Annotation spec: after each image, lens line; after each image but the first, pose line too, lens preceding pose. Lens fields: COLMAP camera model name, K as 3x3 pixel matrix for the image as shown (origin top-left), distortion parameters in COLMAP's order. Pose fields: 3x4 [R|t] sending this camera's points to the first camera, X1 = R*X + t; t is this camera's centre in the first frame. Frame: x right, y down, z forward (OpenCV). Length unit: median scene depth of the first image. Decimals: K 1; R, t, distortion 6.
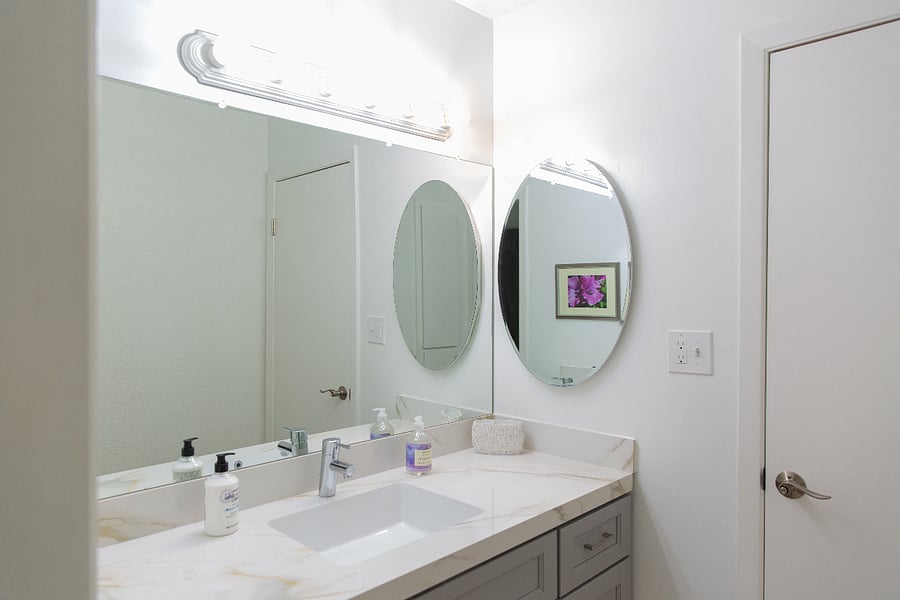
lens RADIAL K [[600.2, 0, 453.8], [0, 600.2, 297.3], [0, 0, 1]] dist [0.003684, 0.006948]
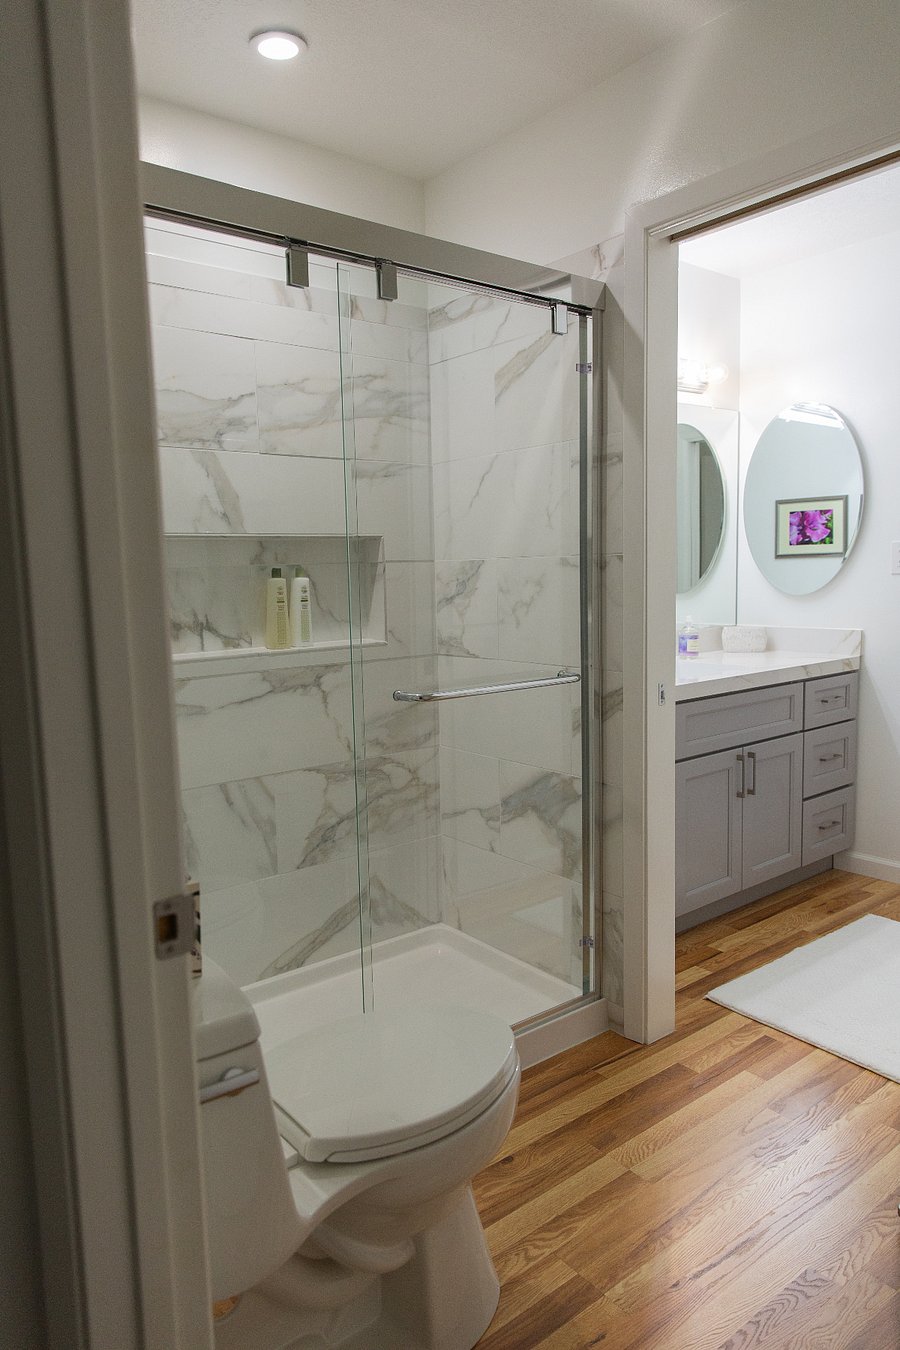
lens RADIAL K [[900.3, 0, 439.1], [0, 900.3, 677.1], [0, 0, 1]] dist [0.003684, 0.006948]
pose [[0.989755, -0.007809, -0.142566, -0.162577], [0.024596, 0.992901, 0.116372, 0.045709], [0.140645, -0.118686, 0.982920, -0.523957]]
